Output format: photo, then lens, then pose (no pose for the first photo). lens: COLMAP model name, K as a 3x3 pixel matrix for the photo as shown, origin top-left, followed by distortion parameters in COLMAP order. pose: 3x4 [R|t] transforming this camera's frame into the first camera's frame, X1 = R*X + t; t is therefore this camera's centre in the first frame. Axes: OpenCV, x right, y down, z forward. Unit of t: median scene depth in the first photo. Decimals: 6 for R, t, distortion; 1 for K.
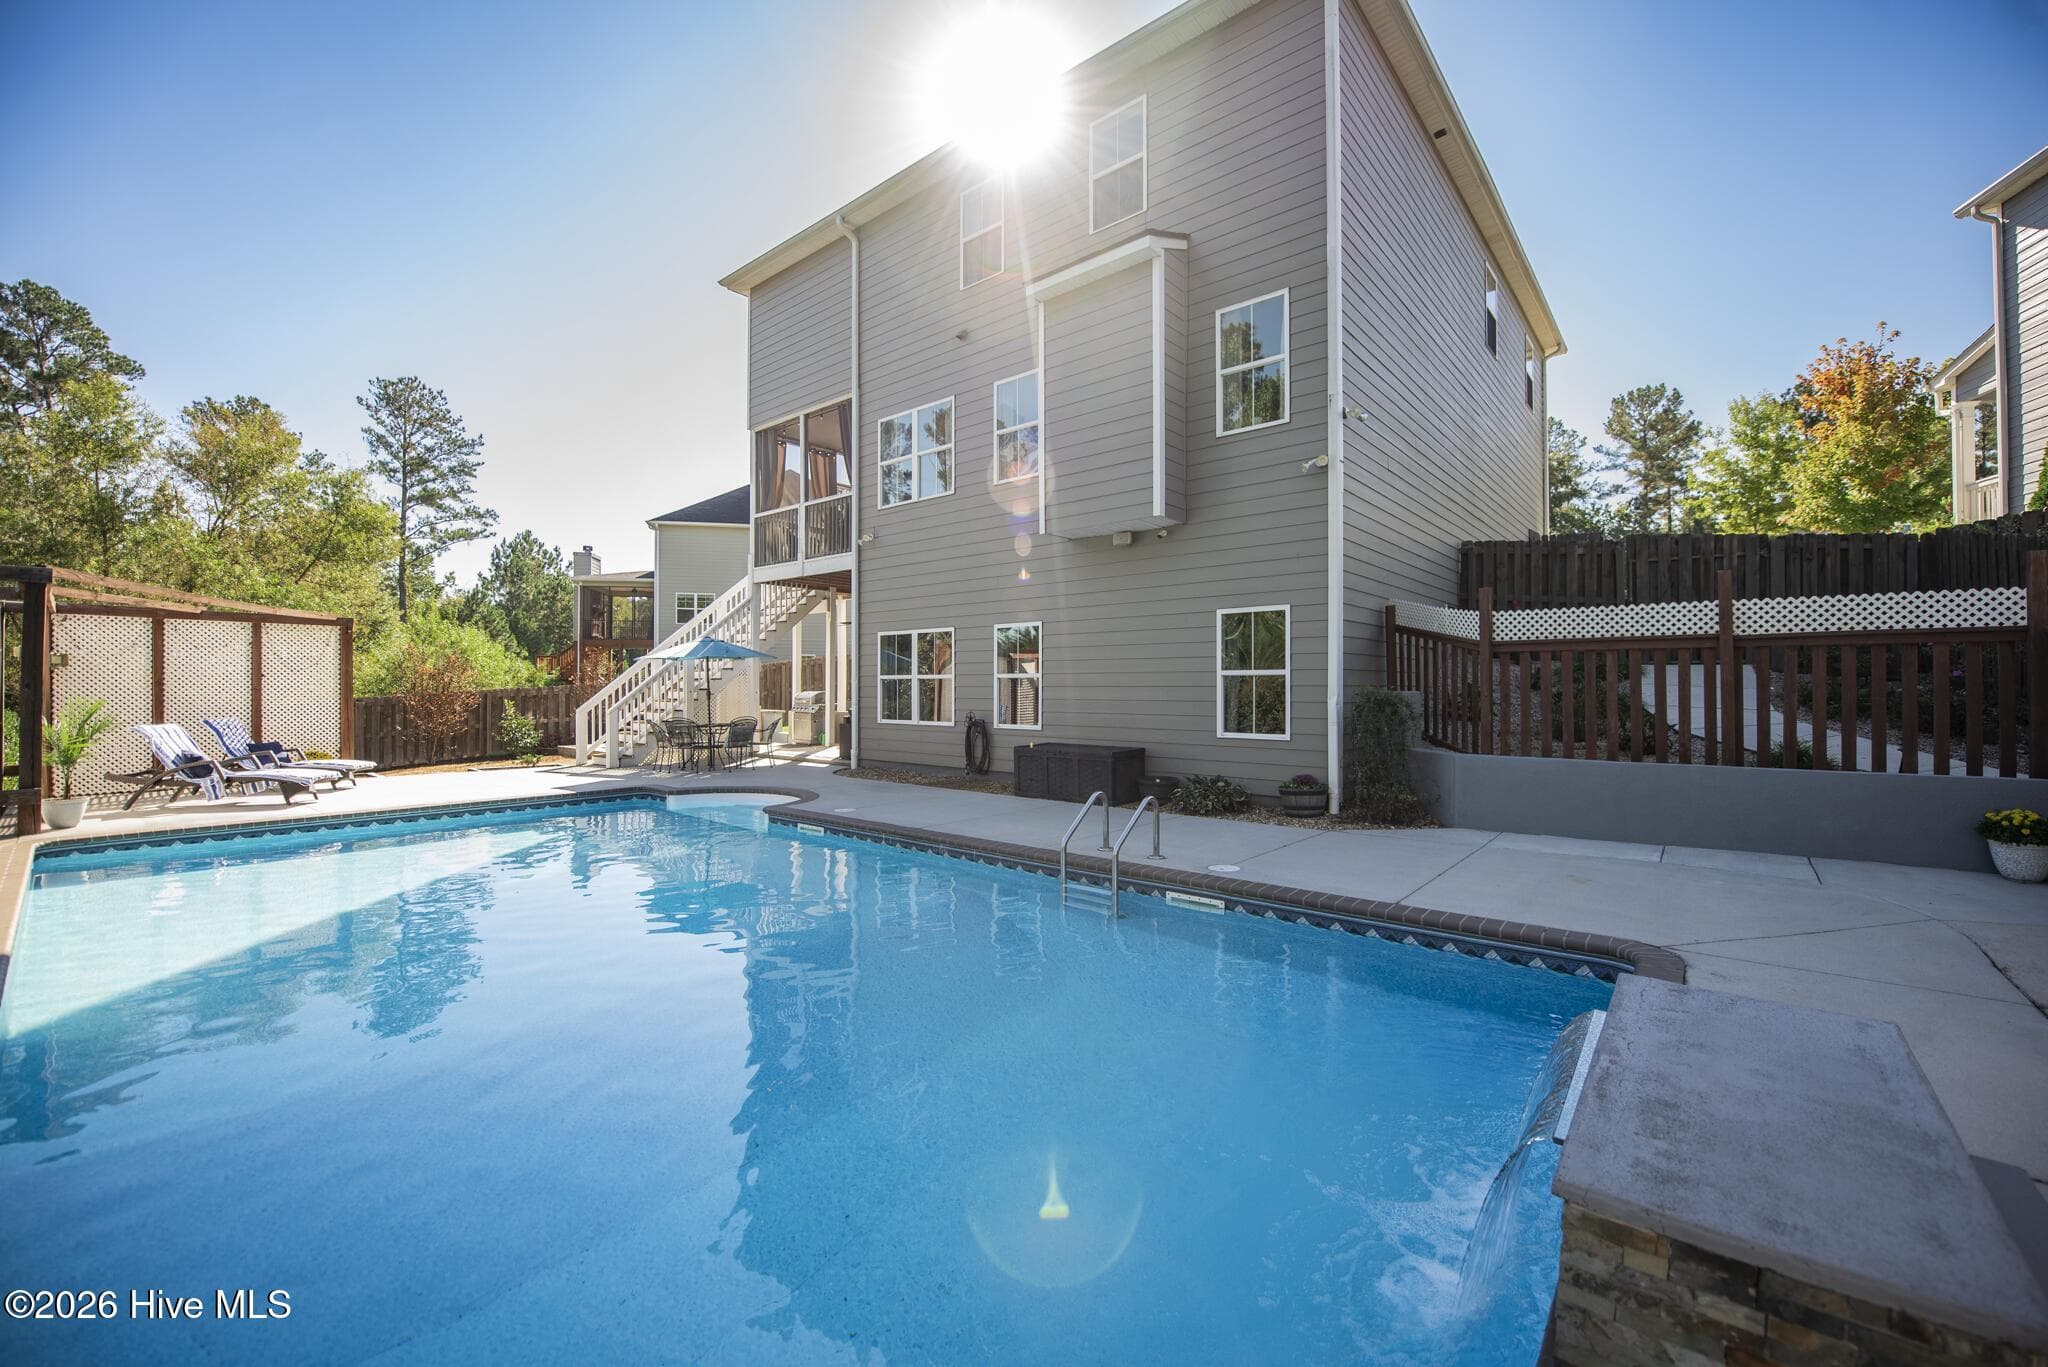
lens RADIAL K [[825.8, 0, 1024.0], [0, 825.8, 683.5], [0, 0, 1]] dist [-0.014953, -0.003735]
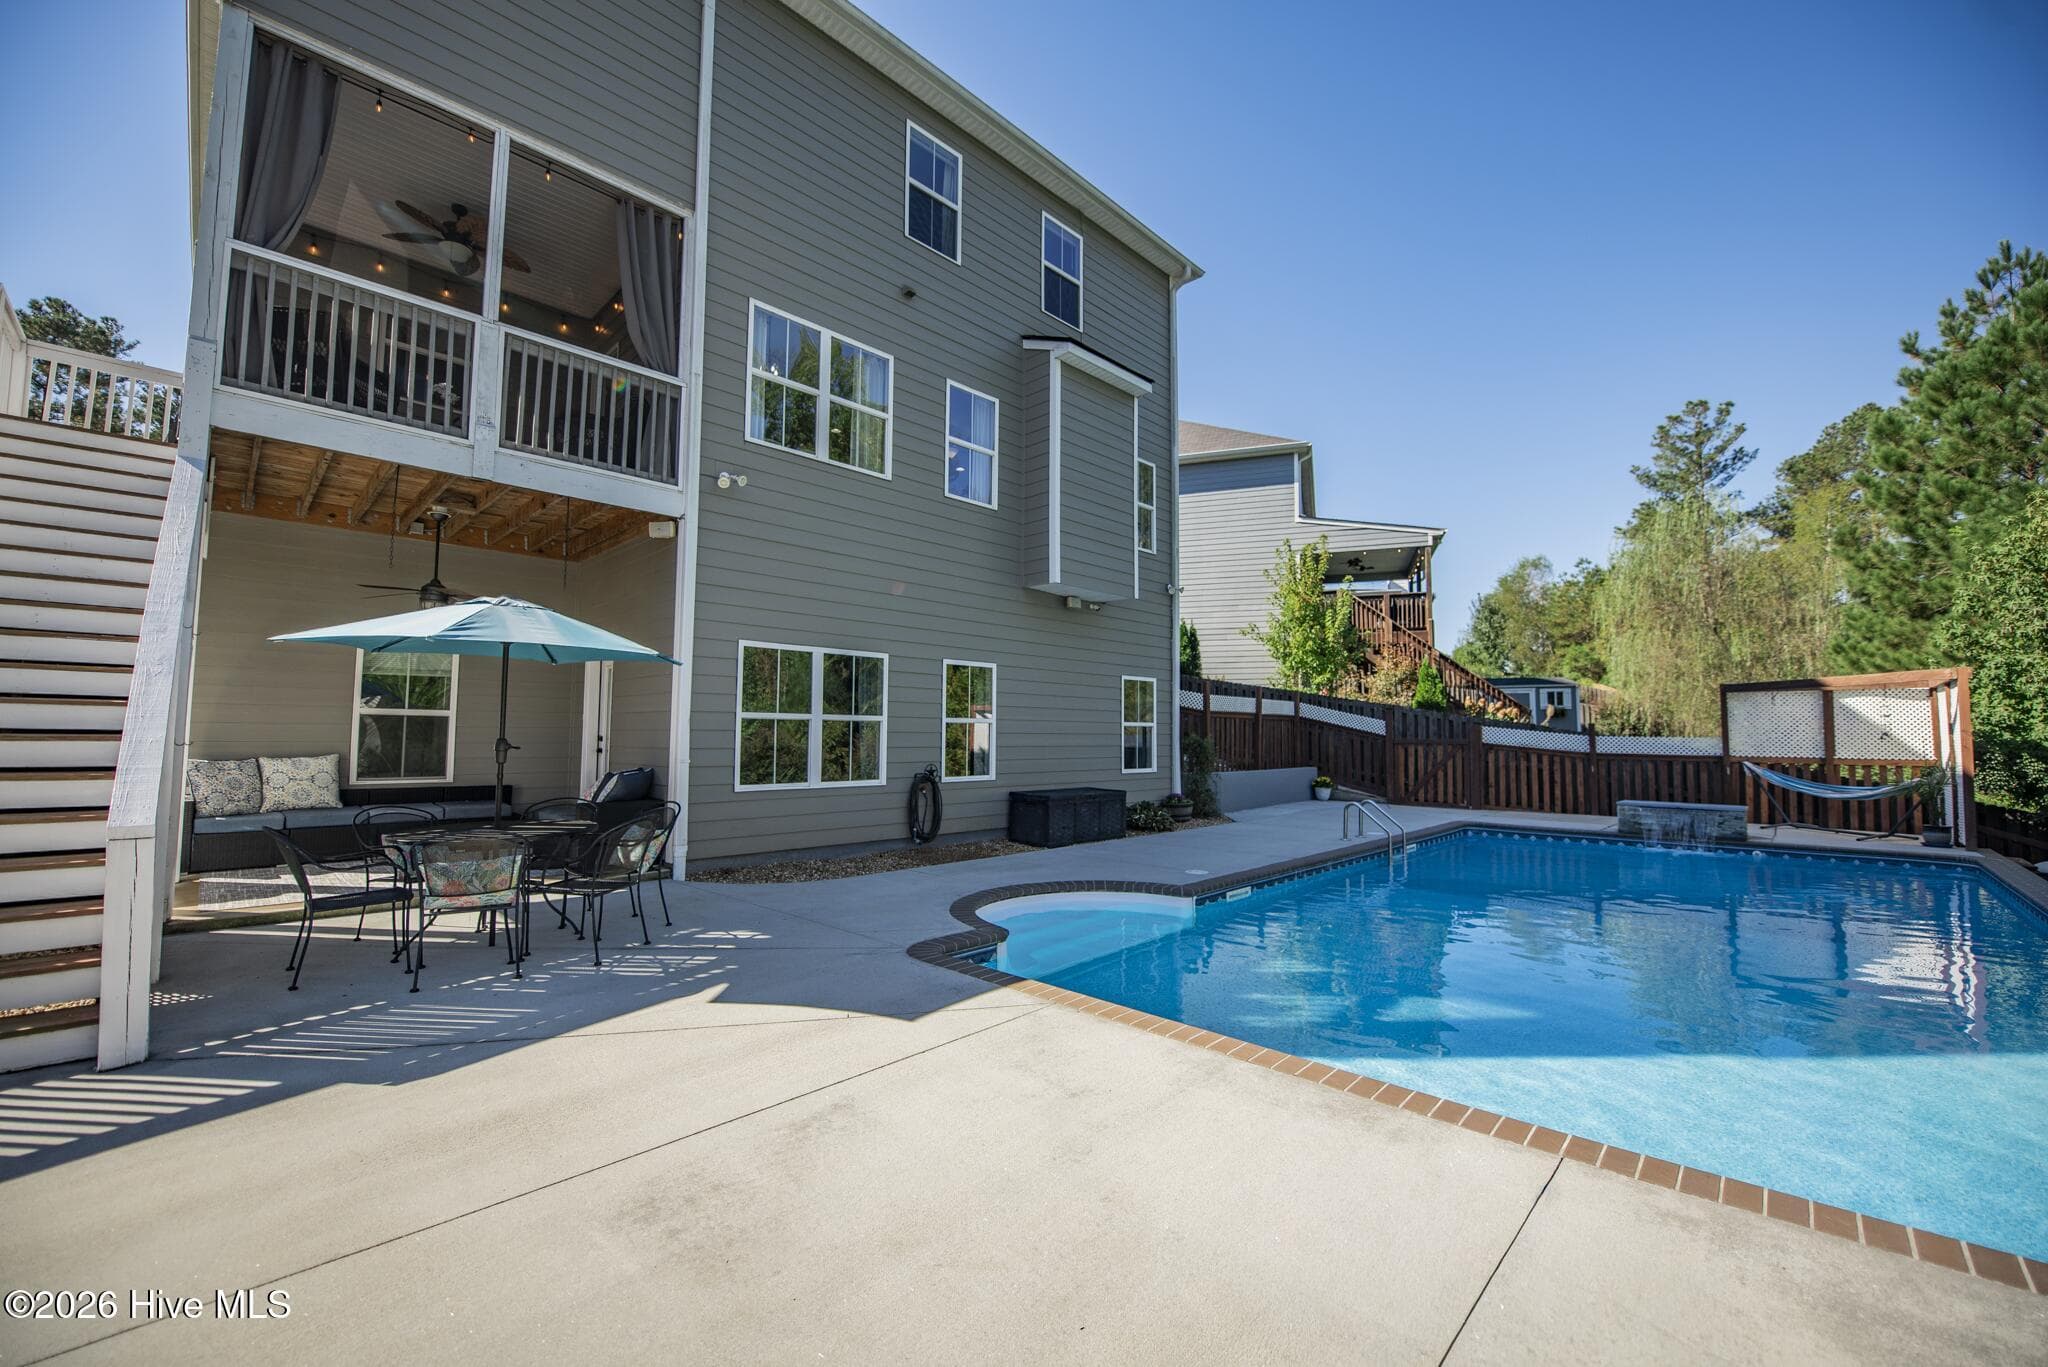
lens RADIAL K [[868.4, 0, 1015.9], [0, 868.4, 692.7], [0, 0, 1]] dist [-0.012684, -0.002306]
pose [[0.048327, 0.039811, 0.998038, -0.886203], [-0.018121, 0.999076, -0.038975, -0.003615], [-0.998667, -0.016202, 0.049003, 0.856580]]
